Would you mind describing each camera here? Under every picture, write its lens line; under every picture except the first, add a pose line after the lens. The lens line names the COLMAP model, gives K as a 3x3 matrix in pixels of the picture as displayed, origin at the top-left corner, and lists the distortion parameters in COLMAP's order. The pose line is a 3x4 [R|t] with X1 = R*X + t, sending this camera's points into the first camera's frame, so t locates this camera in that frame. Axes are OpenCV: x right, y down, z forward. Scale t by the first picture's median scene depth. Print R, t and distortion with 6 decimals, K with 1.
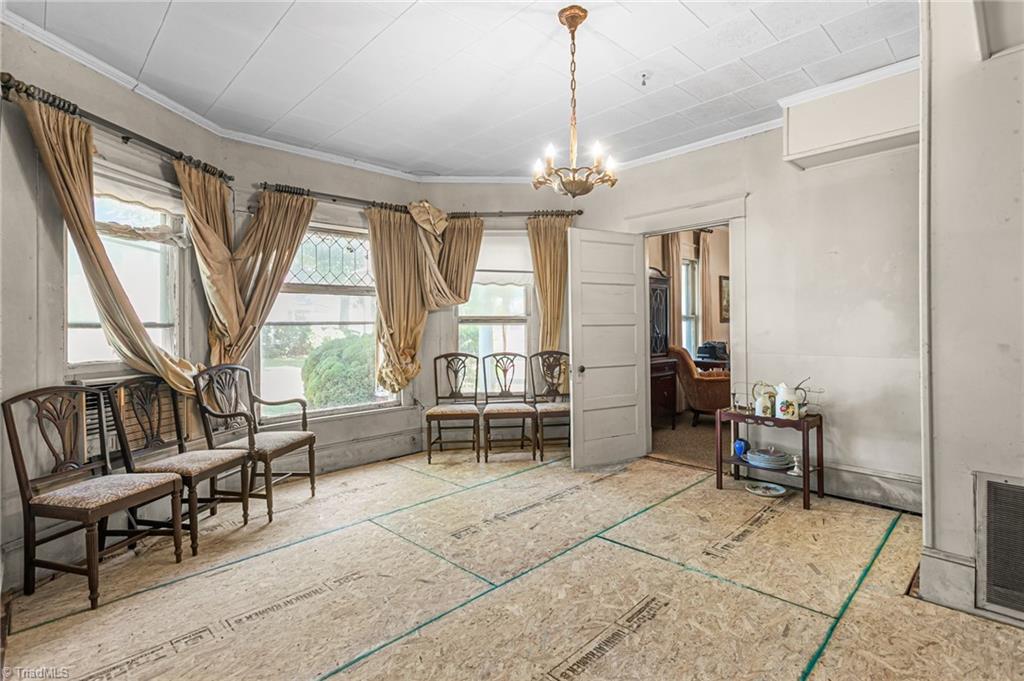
lens RADIAL K [[495.7, 0, 532.1], [0, 495.7, 326.6], [0, 0, 1]] dist [-0.001782, 0.002122]
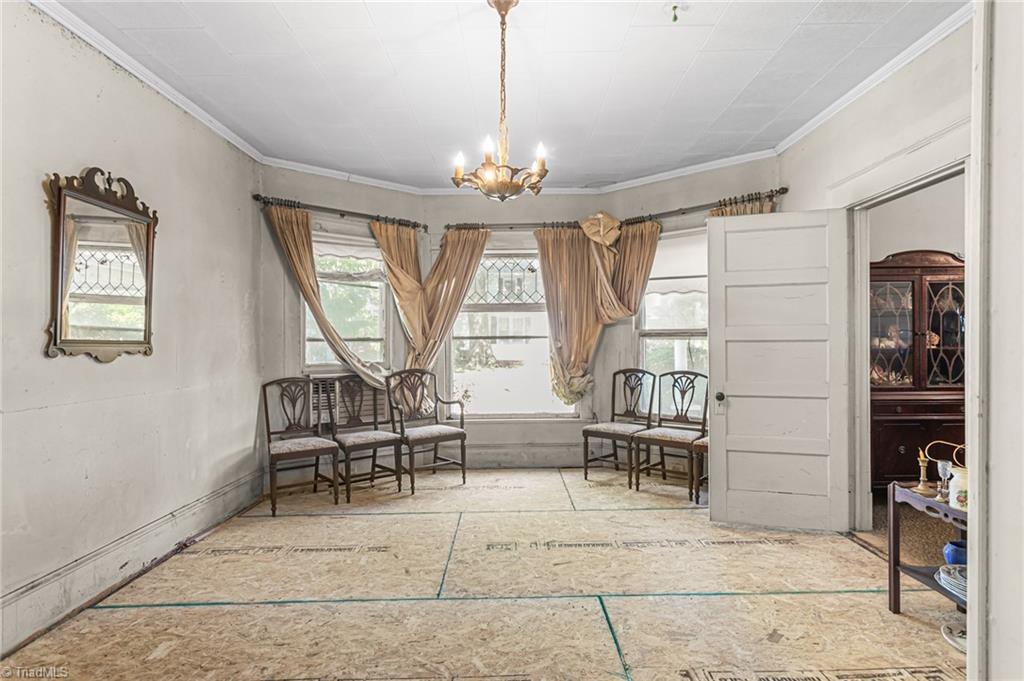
lens RADIAL K [[495.7, 0, 514.5], [0, 495.7, 343.2], [0, 0, 1]] dist [-0.001782, 0.002122]
pose [[0.712239, 0.010302, -0.701862, 0.461178], [-0.001669, 0.999914, 0.012983, -0.009711], [0.701935, -0.008076, 0.712195, 0.236959]]
